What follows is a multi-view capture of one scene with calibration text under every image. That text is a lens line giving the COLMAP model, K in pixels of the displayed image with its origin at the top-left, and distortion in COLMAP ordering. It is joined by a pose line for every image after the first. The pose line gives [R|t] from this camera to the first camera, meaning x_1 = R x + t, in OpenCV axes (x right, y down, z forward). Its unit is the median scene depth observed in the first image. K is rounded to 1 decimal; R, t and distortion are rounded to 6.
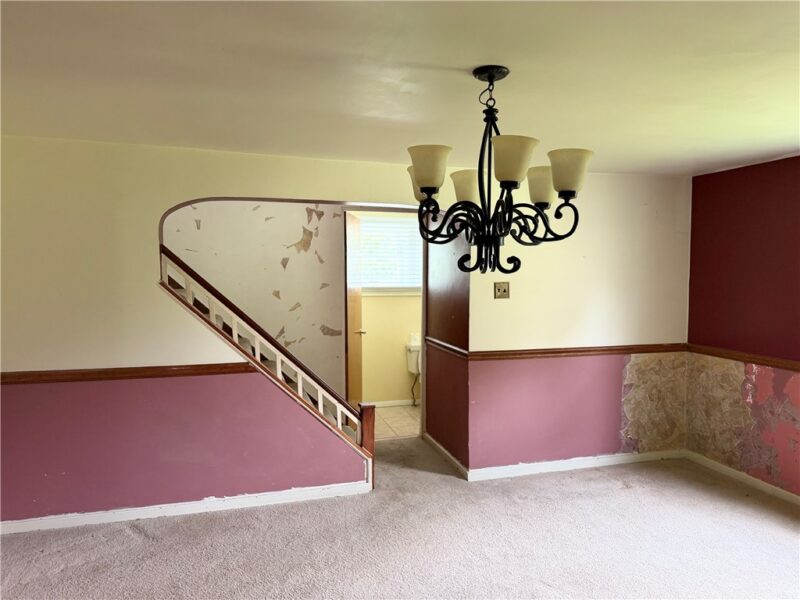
lens RADIAL K [[557.8, 0, 393.8], [0, 557.8, 302.2], [0, 0, 1]] dist [0.082988, -0.106562]
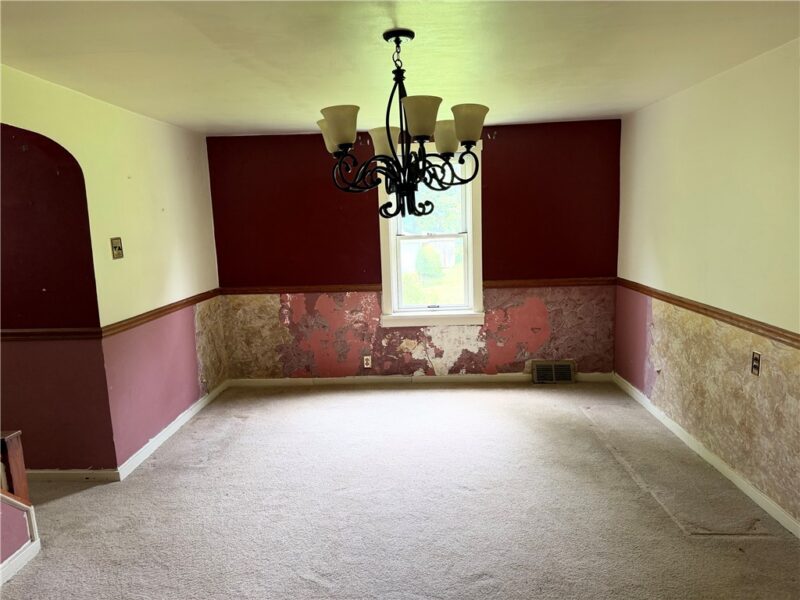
lens RADIAL K [[557.8, 0, 393.8], [0, 557.8, 302.2], [0, 0, 1]] dist [0.082988, -0.106562]
pose [[0.324116, -0.147869, 0.934389, -0.477577], [0.090649, 0.988018, 0.124912, -0.009539], [-0.941664, 0.044216, 0.333637, 0.332451]]
